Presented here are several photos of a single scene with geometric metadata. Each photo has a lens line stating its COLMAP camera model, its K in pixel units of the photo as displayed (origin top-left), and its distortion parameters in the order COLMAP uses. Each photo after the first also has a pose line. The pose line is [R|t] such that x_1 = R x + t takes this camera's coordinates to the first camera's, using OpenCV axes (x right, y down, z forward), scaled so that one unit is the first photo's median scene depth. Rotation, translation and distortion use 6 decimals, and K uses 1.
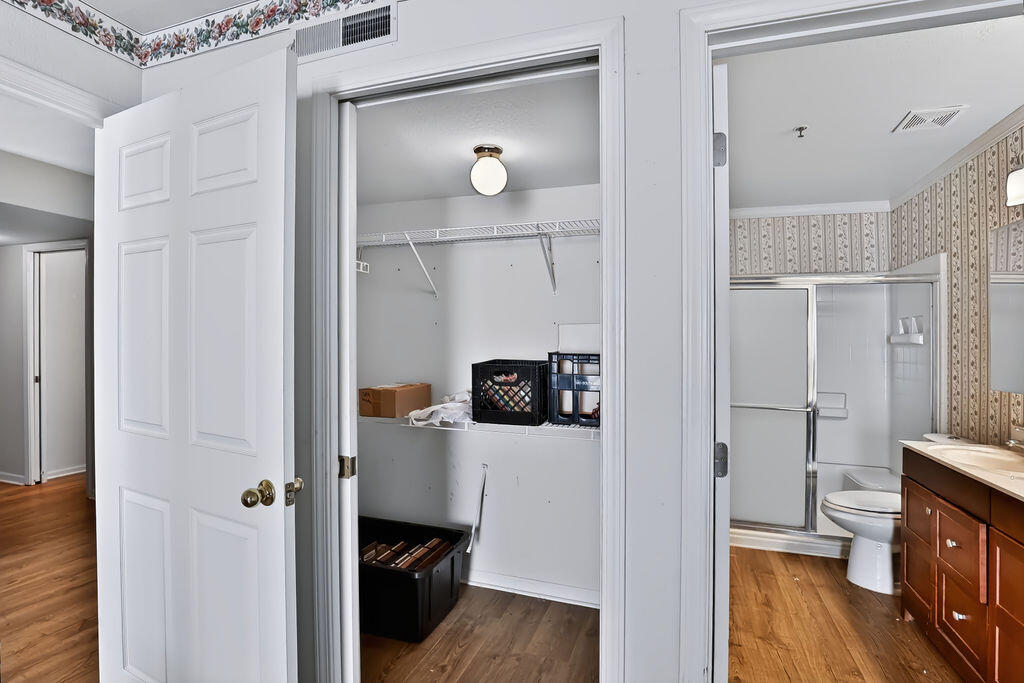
lens RADIAL K [[501.0, 0, 506.5], [0, 501.0, 337.8], [0, 0, 1]] dist [-0.017529, 0.001023]
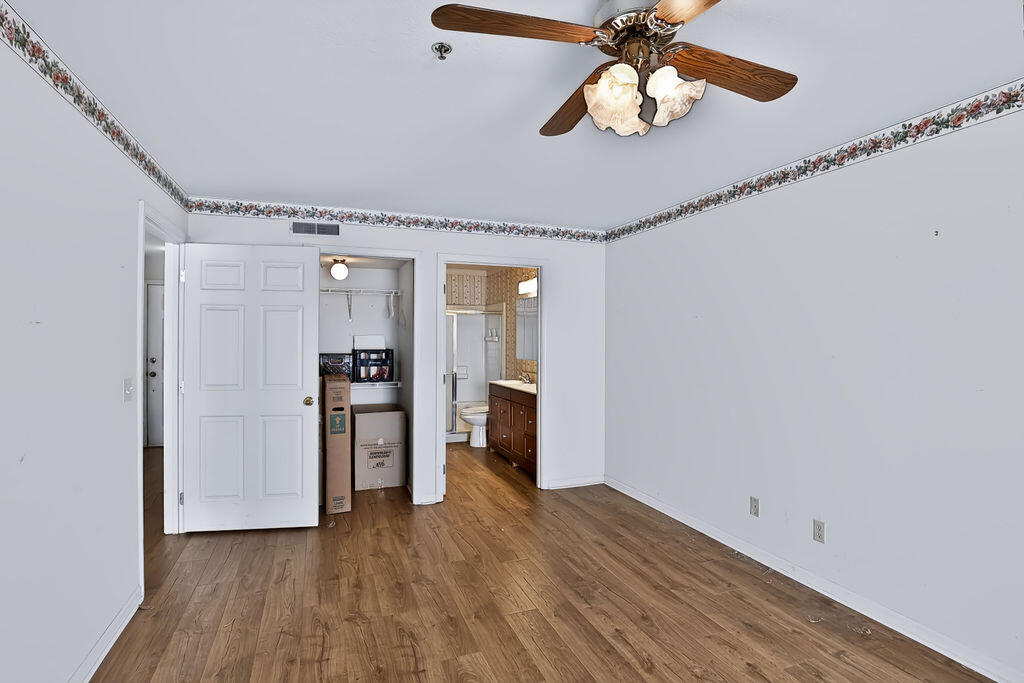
lens RADIAL K [[501.0, 0, 511.3], [0, 501.0, 334.9], [0, 0, 1]] dist [-0.017529, 0.001023]
pose [[0.761931, -0.004185, 0.647645, -0.690749], [-0.003621, 0.999936, 0.010721, -0.049977], [-0.647649, -0.010514, 0.761867, -0.916078]]
